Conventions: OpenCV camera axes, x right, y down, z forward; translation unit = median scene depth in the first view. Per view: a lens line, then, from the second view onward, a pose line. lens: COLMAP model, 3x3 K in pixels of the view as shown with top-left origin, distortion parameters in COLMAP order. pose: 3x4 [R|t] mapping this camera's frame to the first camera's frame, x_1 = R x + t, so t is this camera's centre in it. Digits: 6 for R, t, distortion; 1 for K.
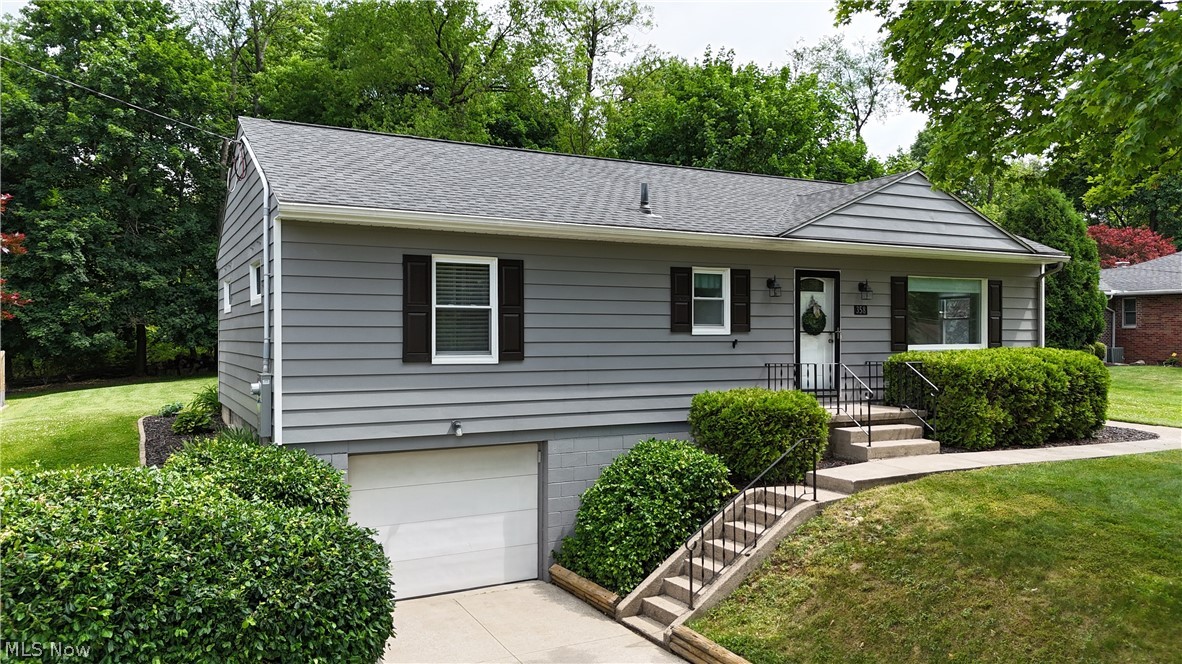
lens RADIAL K [[851.0, 0, 589.8], [0, 851.0, 333.3], [0, 0, 1]] dist [-0.004874, -0.003513]
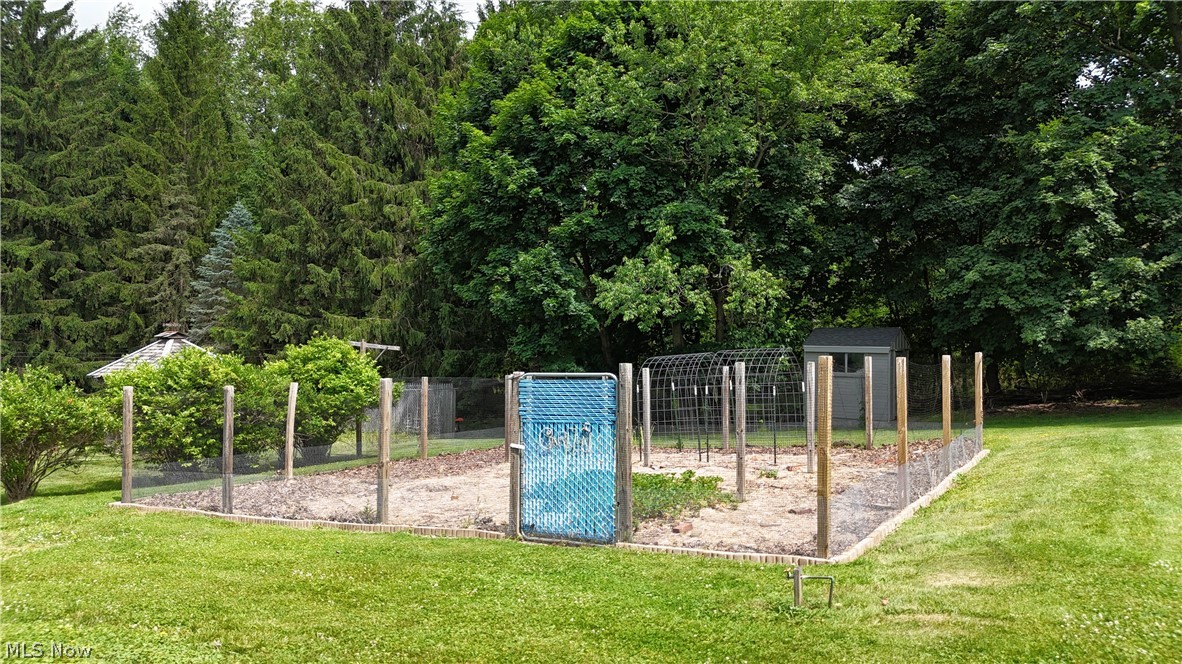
lens RADIAL K [[851.0, 0, 590.8], [0, 851.0, 332.1], [0, 0, 1]] dist [-0.004874, -0.003513]
pose [[0.507094, -0.017742, -0.861708, -0.275885], [0.015596, 0.999813, -0.011408, 0.006597], [0.861750, -0.007654, 0.507276, 0.392637]]
